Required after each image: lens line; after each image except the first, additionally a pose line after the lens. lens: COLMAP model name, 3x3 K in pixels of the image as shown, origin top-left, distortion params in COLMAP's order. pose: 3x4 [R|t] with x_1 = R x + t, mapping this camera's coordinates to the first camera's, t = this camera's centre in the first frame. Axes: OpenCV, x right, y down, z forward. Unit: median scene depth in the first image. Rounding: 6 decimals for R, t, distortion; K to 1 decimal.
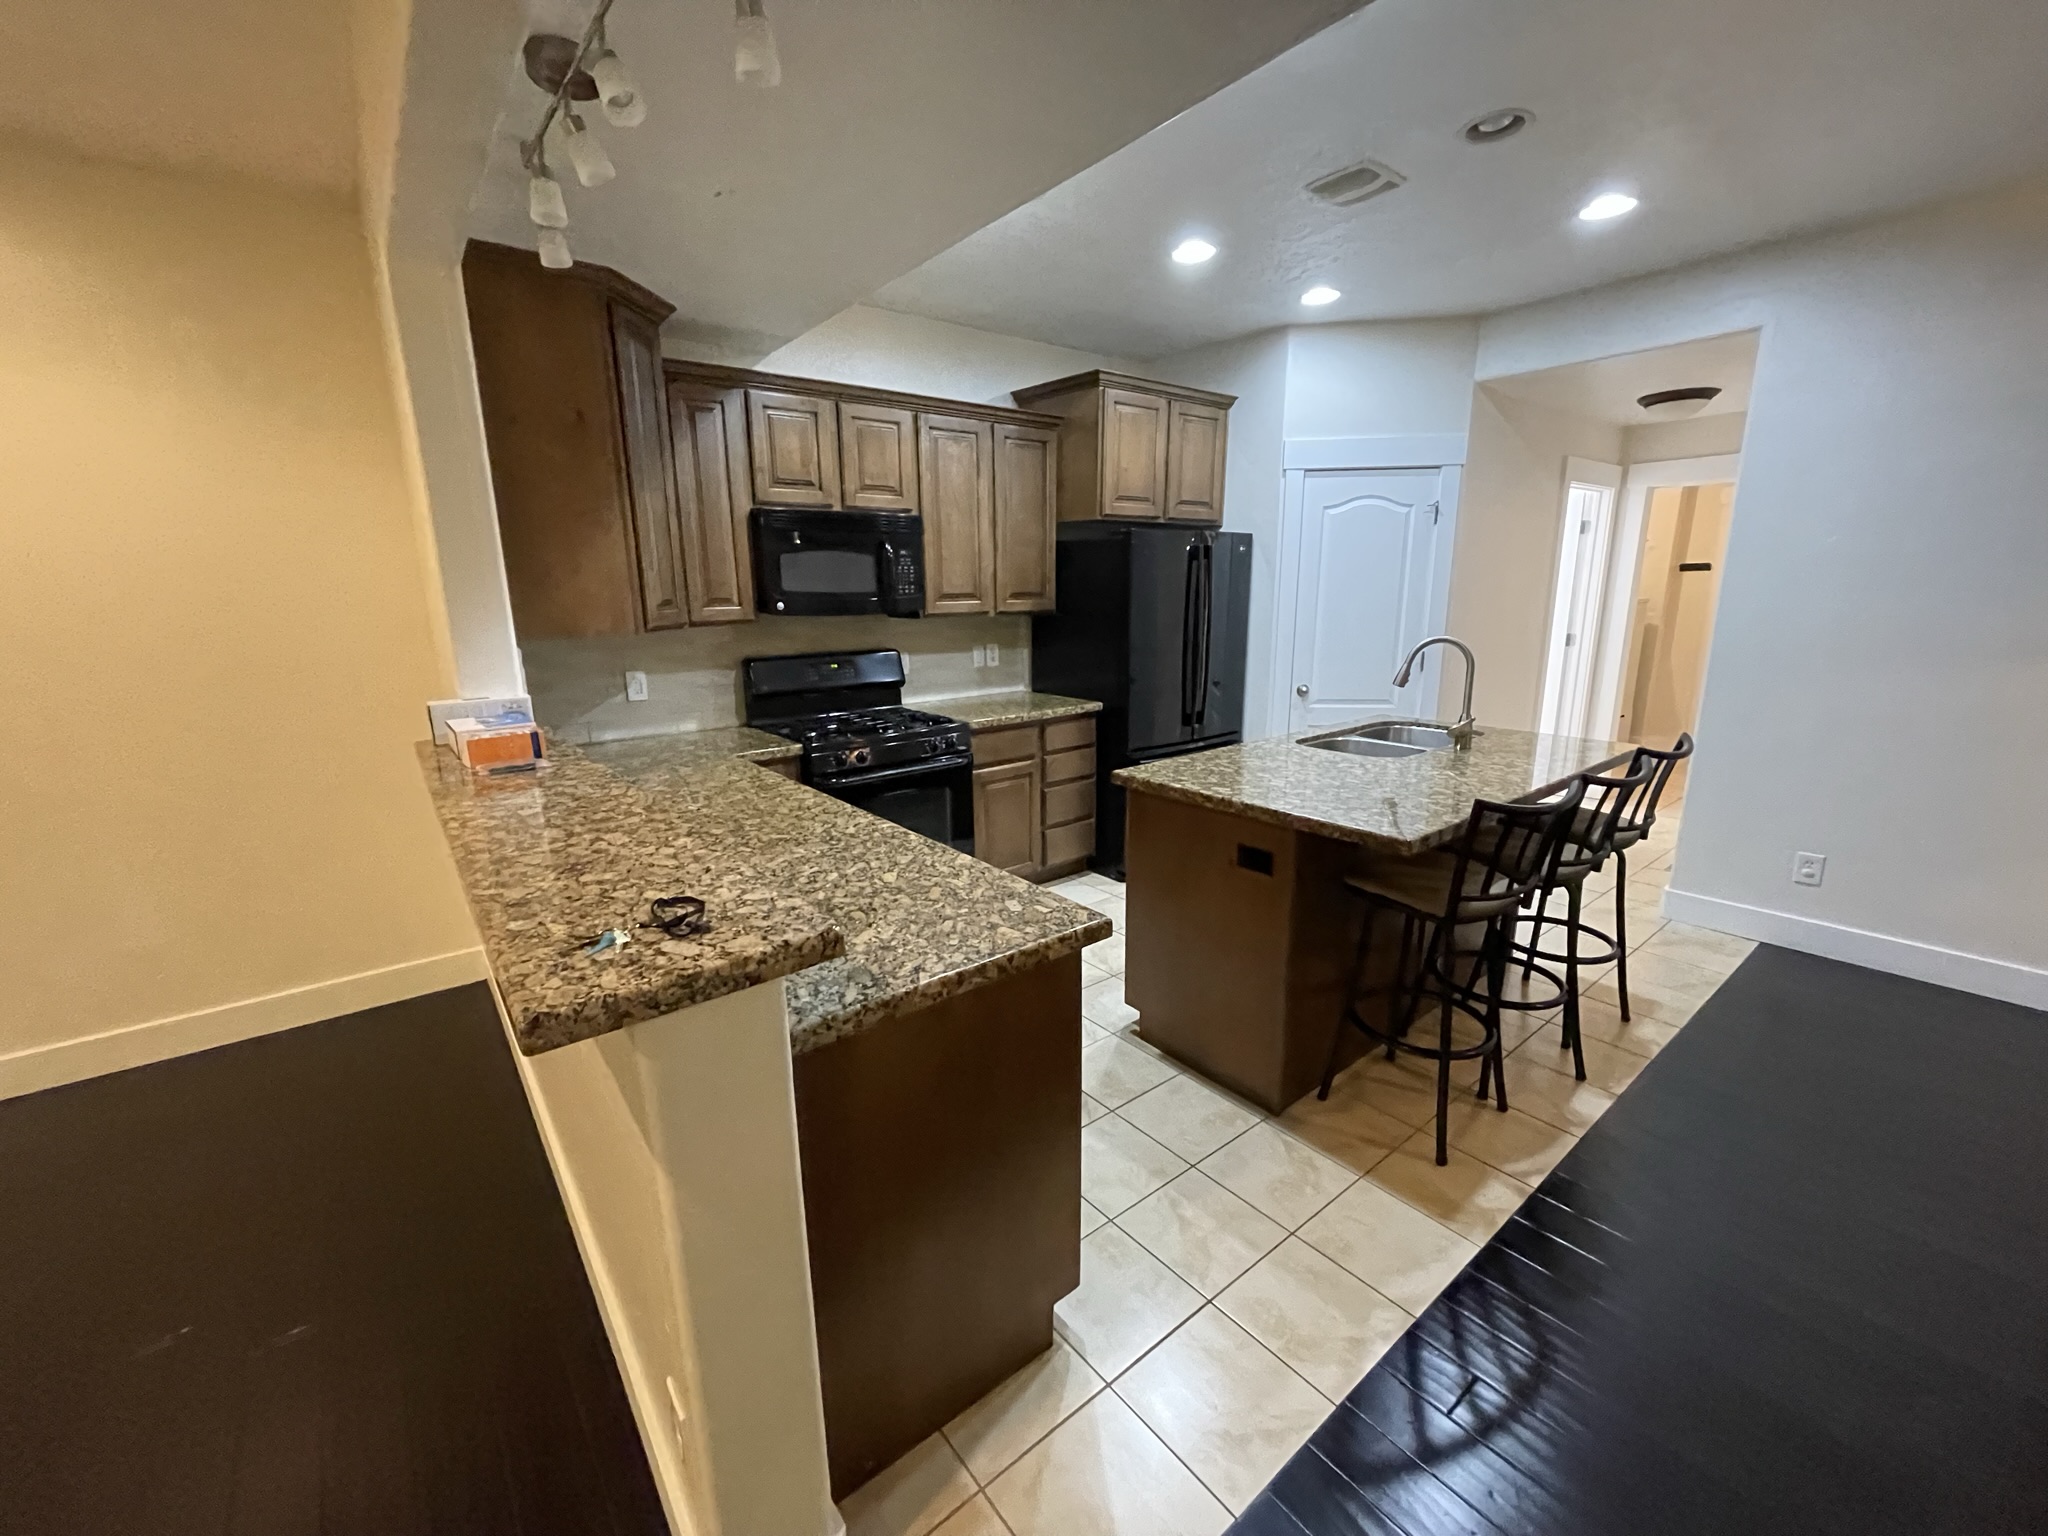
lens RADIAL K [[823.8, 0, 1021.7], [0, 823.8, 760.1], [0, 0, 1]] dist [-0.003655, -0.000050]
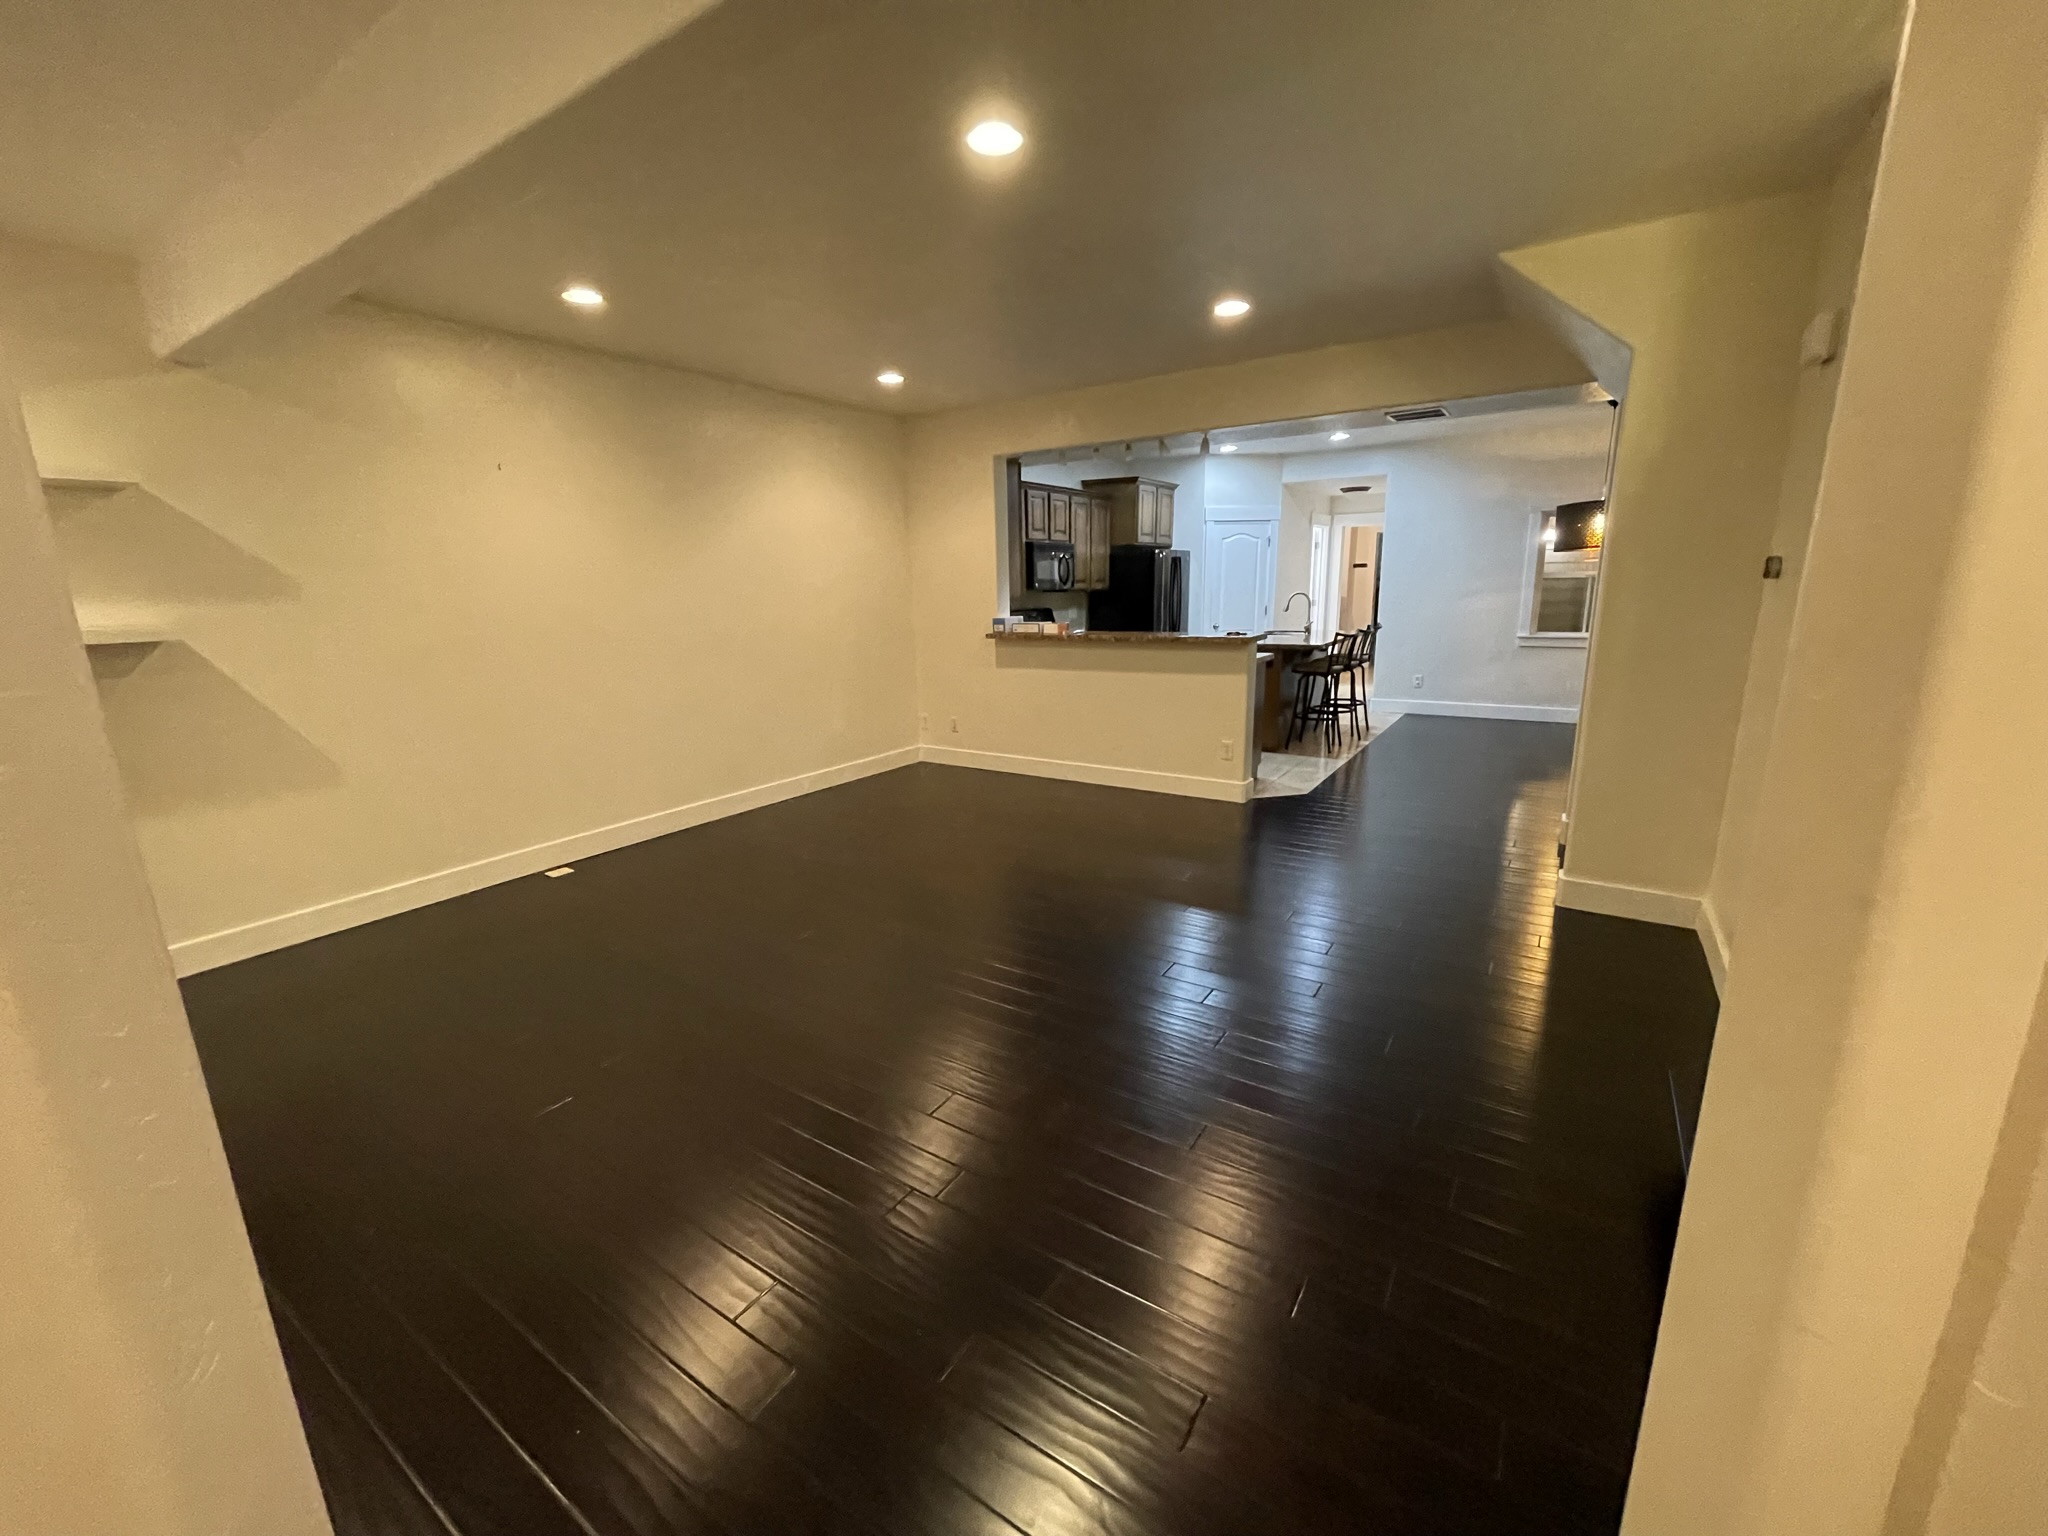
lens RADIAL K [[823.8, 0, 1021.8], [0, 823.8, 774.2], [0, 0, 1]] dist [-0.003655, -0.000050]
pose [[0.947770, -0.091258, 0.305620, -0.861998], [0.091056, 0.995734, 0.014947, 0.232034], [-0.305680, 0.013663, 0.952036, -0.896003]]
